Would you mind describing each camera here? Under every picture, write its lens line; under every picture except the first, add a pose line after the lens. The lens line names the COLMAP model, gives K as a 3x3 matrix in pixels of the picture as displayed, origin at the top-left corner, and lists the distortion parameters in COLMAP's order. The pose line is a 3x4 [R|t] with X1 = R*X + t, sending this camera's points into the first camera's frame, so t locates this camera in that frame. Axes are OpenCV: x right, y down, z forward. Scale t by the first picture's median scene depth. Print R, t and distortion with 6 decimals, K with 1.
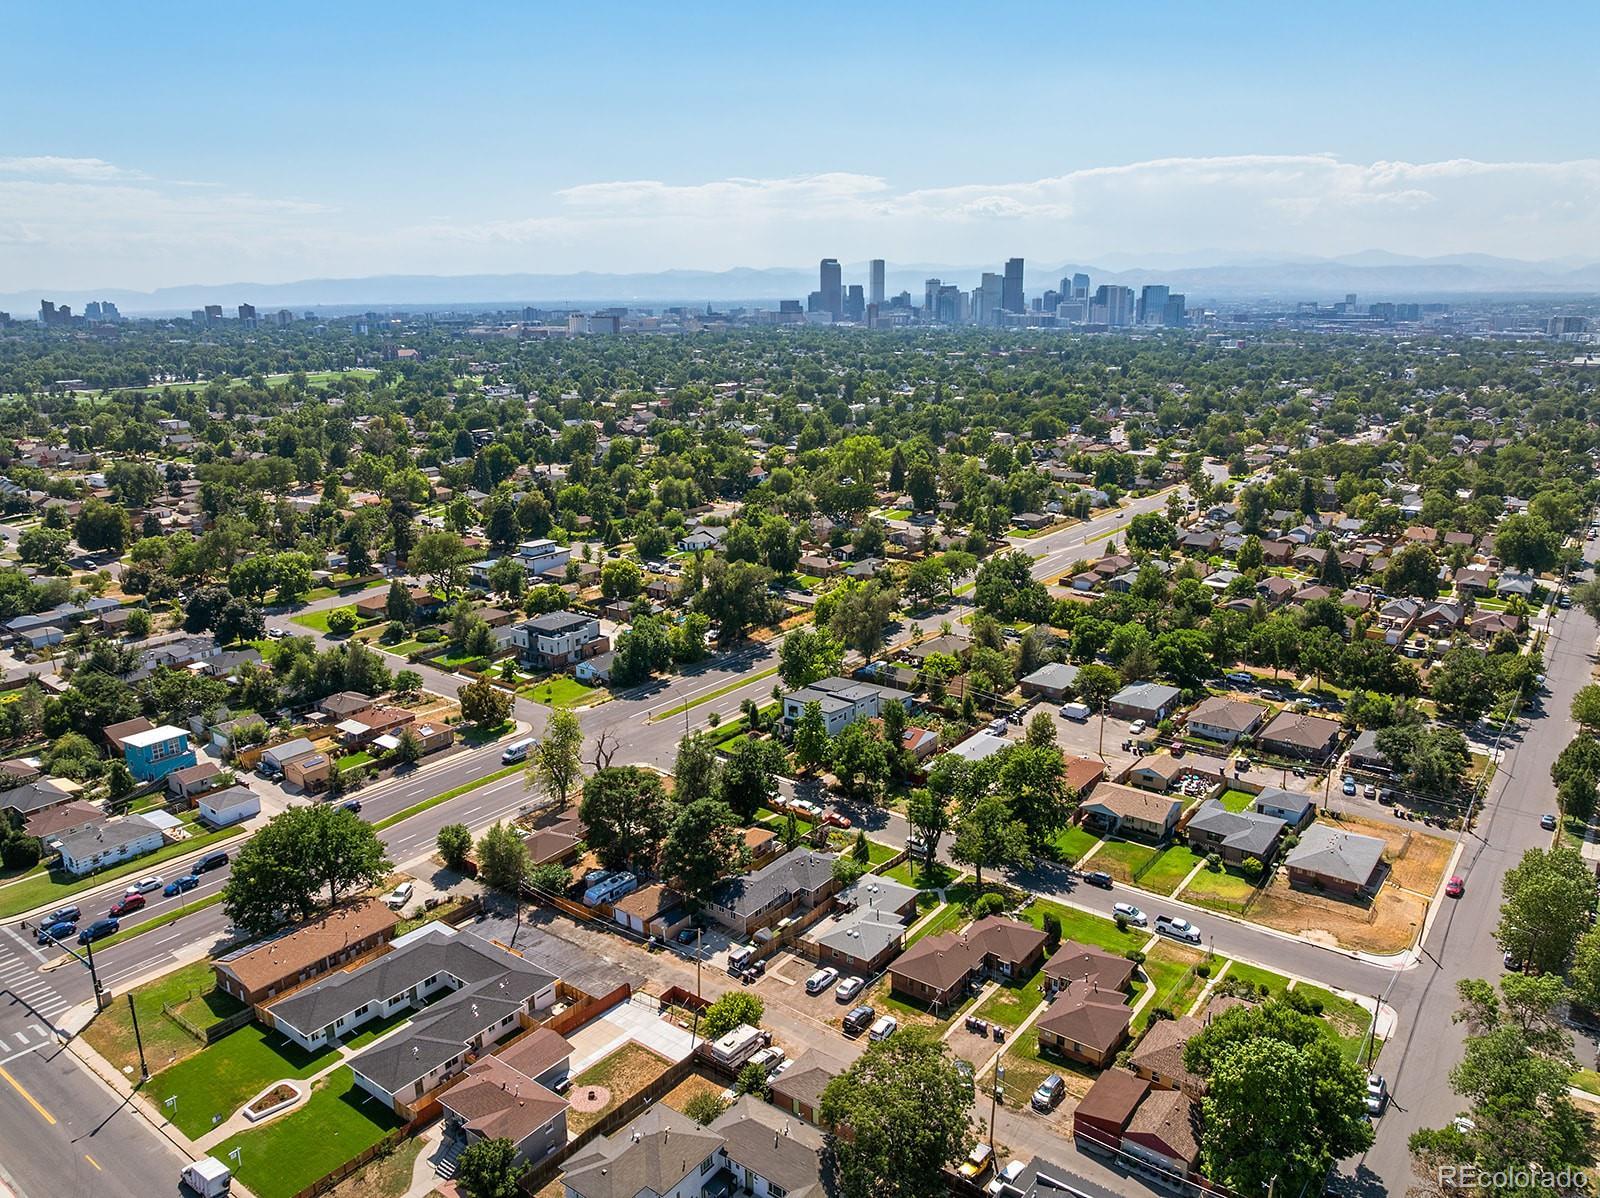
lens RADIAL K [[1152.7, 0, 800.0], [0, 1152.7, 599.0], [0, 0, 1]] dist [-0.023240, 0.006431]
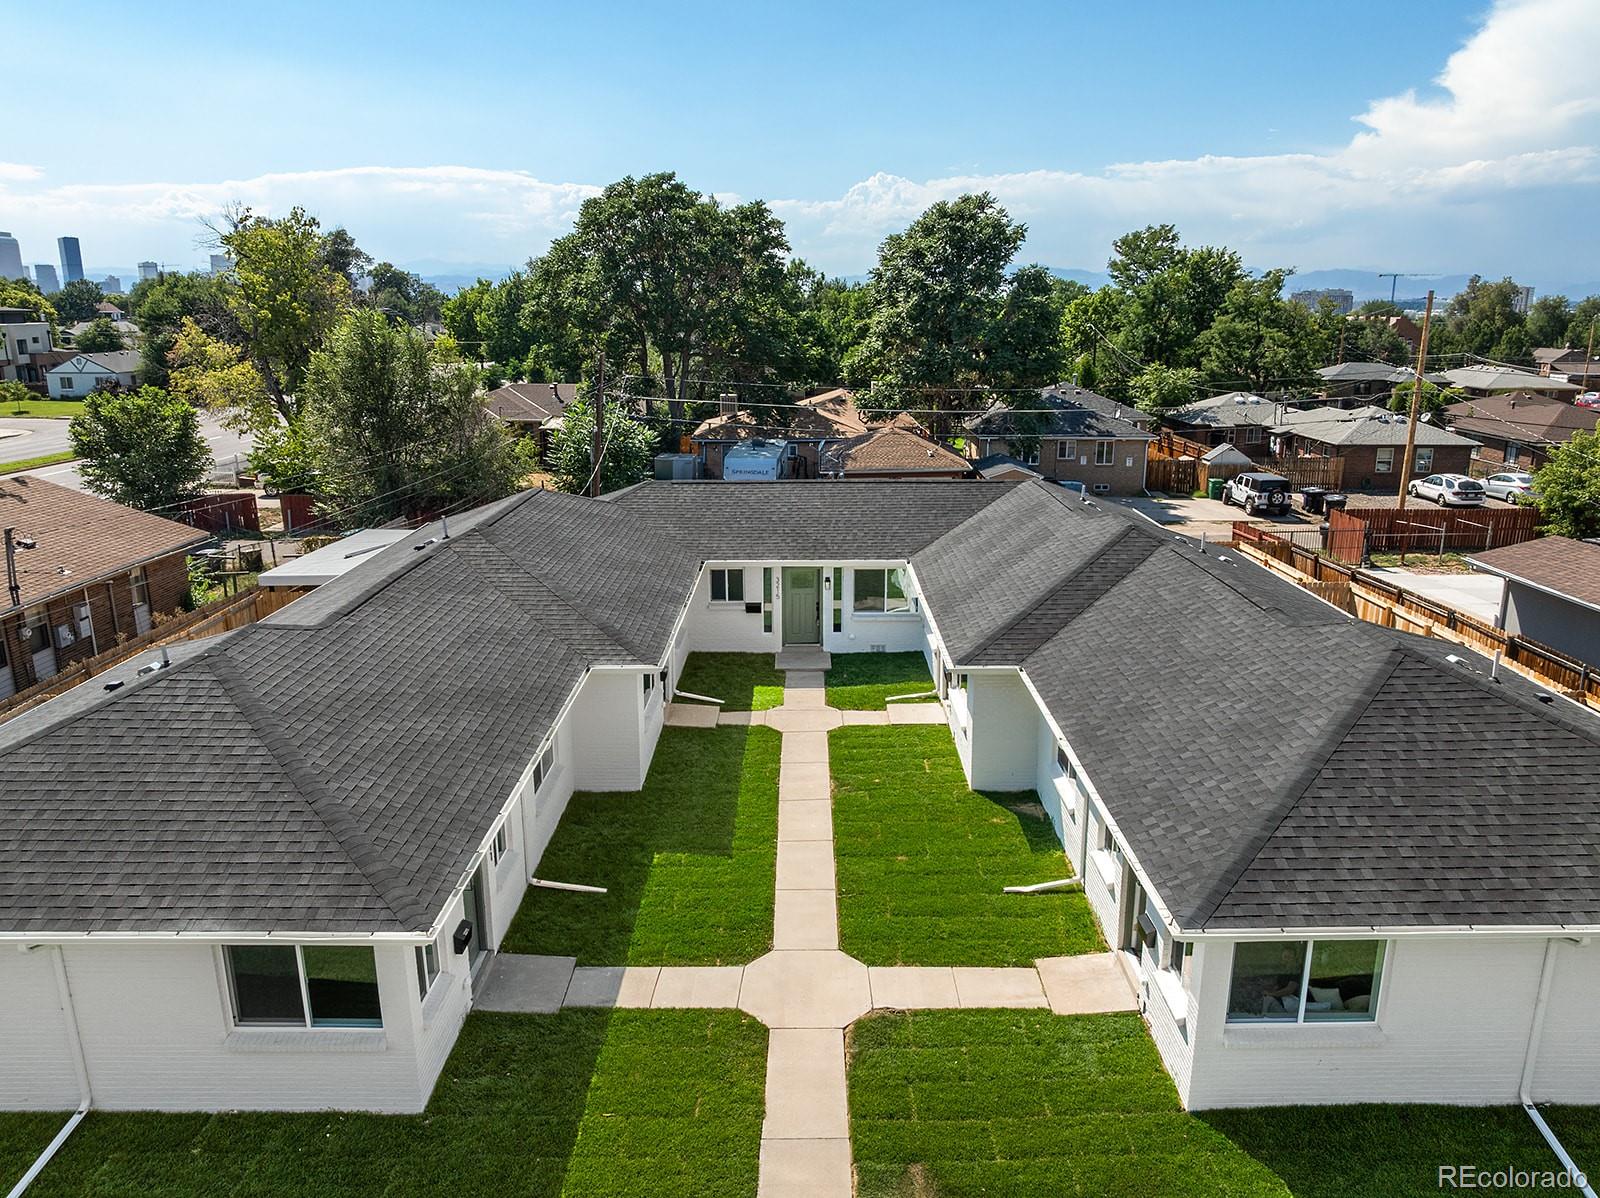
lens RADIAL K [[1128.1, 0, 800.0], [0, 1128.1, 599.0], [0, 0, 1]] dist [-0.039902, 0.032136]
pose [[0.798777, -0.141491, 0.584753, -0.280438], [0.147214, 0.988372, 0.038058, 0.218769], [-0.583338, 0.055684, 0.810318, 0.557098]]
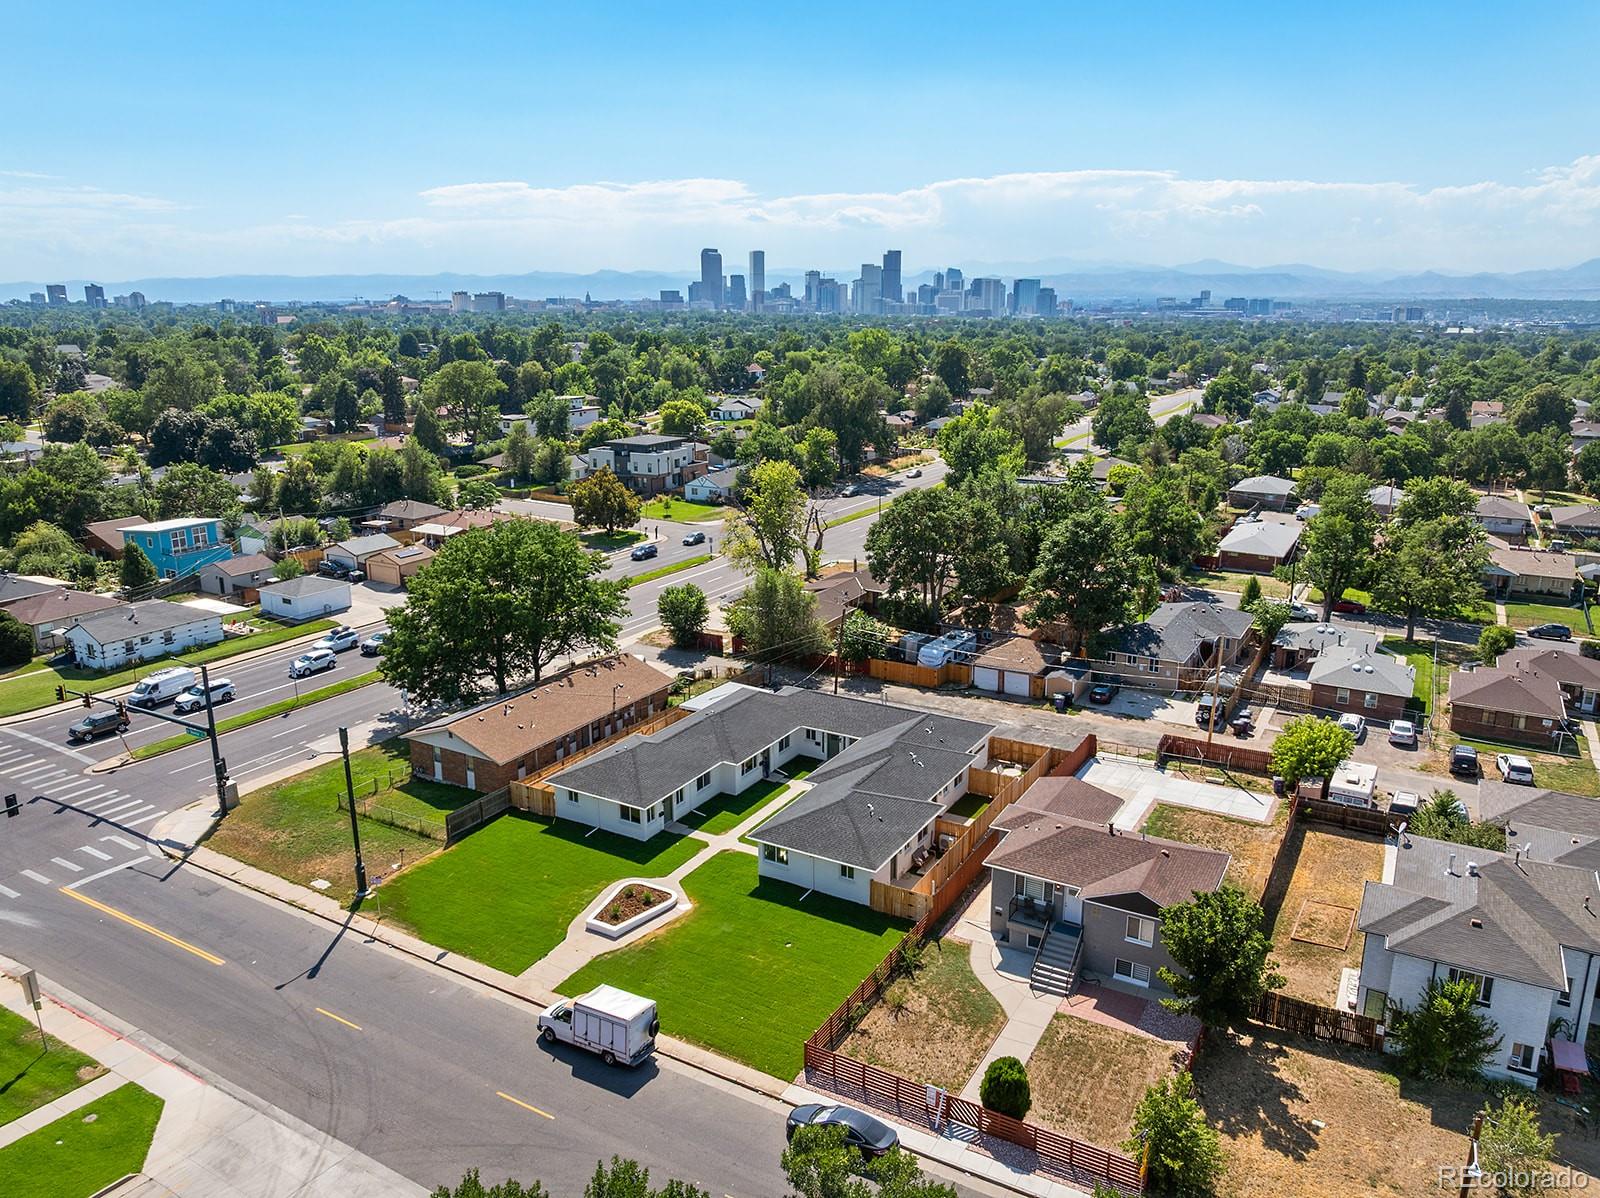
lens RADIAL K [[1127.1, 0, 800.0], [0, 1127.1, 599.0], [0, 0, 1]] dist [-0.014332, -0.003542]
pose [[0.992853, -0.021963, 0.117306, -0.256760], [0.022267, 0.999751, -0.001283, 0.171774], [-0.117249, 0.003885, 0.993095, 0.265960]]
